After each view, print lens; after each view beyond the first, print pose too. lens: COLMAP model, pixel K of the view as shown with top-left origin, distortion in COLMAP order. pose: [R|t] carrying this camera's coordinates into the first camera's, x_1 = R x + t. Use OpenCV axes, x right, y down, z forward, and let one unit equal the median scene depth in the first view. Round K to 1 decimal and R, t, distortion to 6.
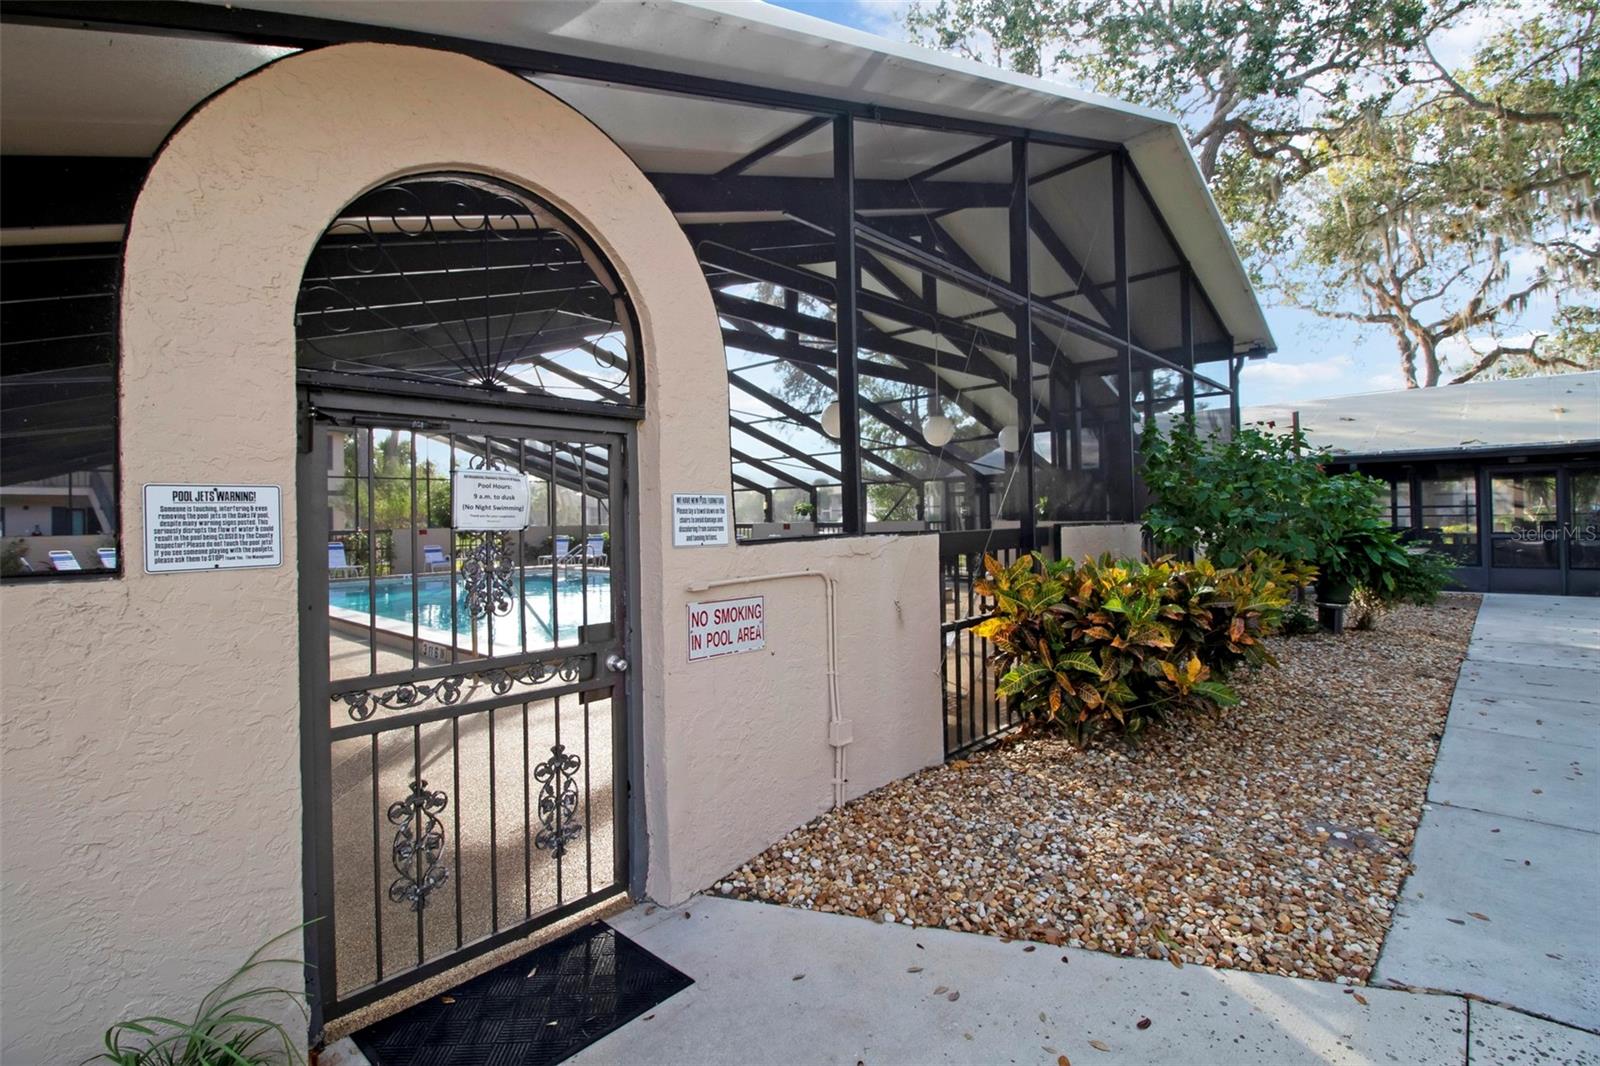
lens RADIAL K [[750.7, 0, 796.5], [0, 750.7, 520.1], [0, 0, 1]] dist [-0.005762, -0.009157]
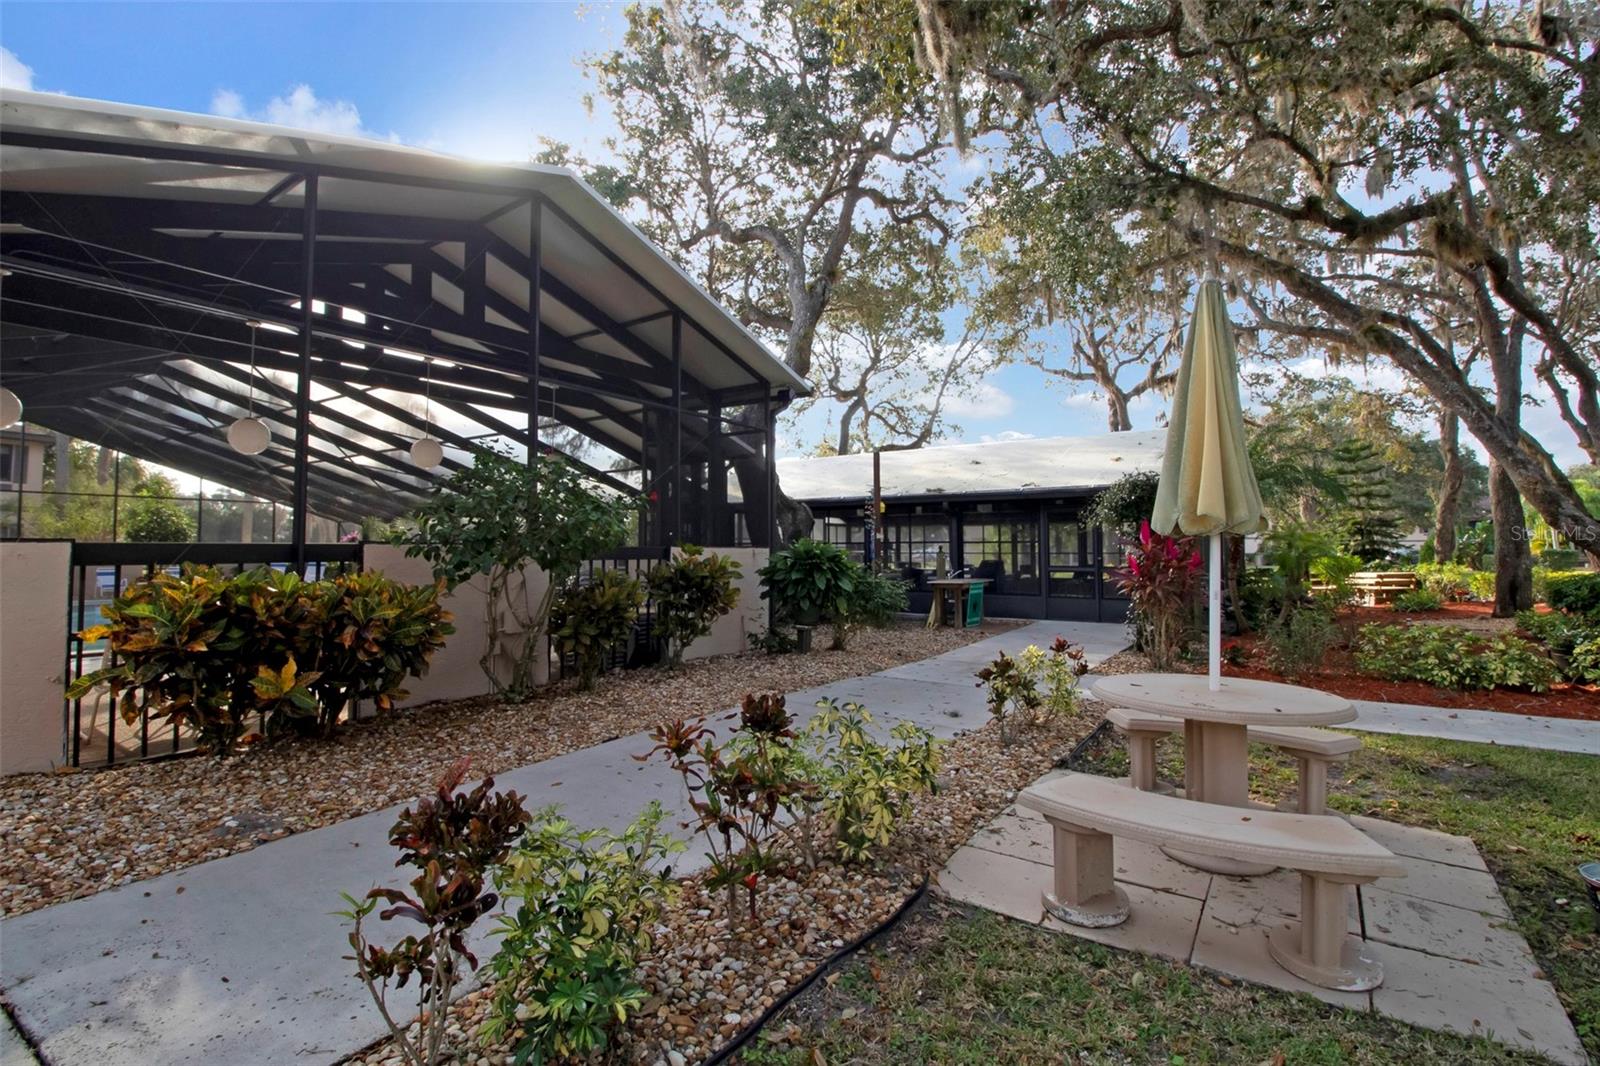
lens RADIAL K [[750.7, 0, 802.5], [0, 750.7, 518.7], [0, 0, 1]] dist [-0.005762, -0.009157]
pose [[0.987207, 0.023601, 0.157690, 1.398845], [-0.016038, 0.998667, -0.049059, 0.026630], [-0.158638, 0.045902, 0.986269, -0.208457]]
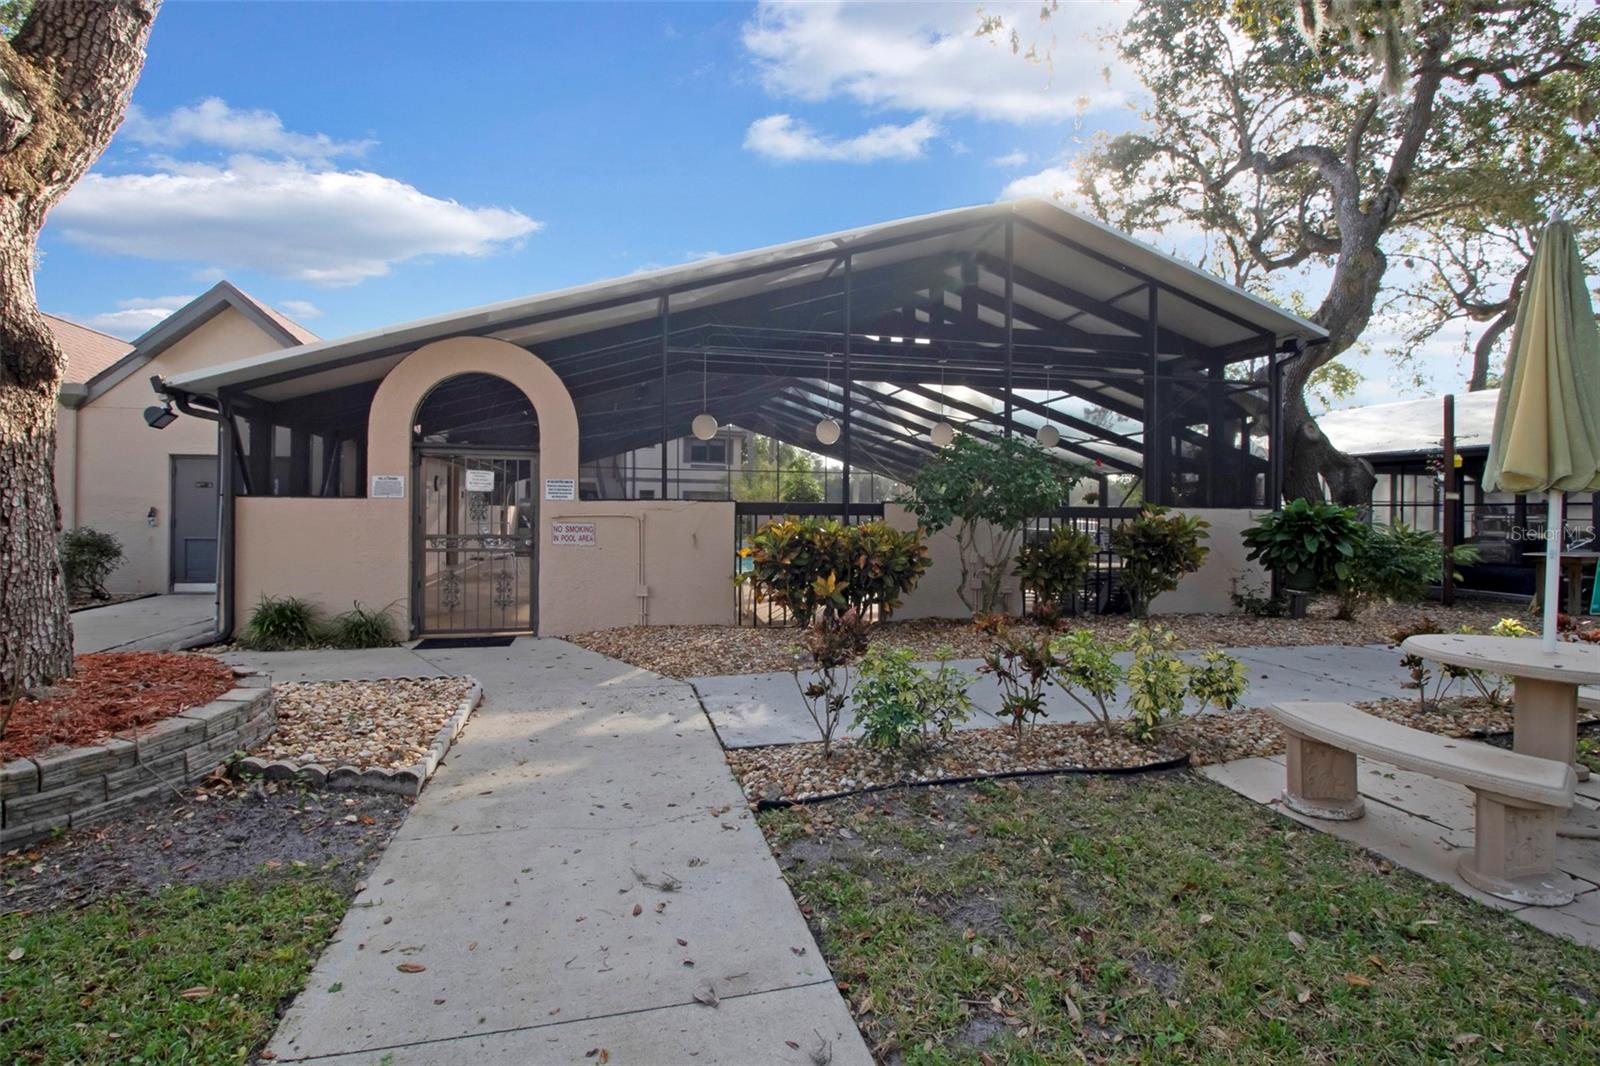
lens RADIAL K [[750.7, 0, 804.0], [0, 750.7, 531.6], [0, 0, 1]] dist [-0.005762, -0.009157]
pose [[0.844611, 0.038636, -0.533985, 1.831222], [-0.024745, 0.999144, 0.033153, 0.034759], [0.534809, -0.014788, 0.844844, -0.655066]]
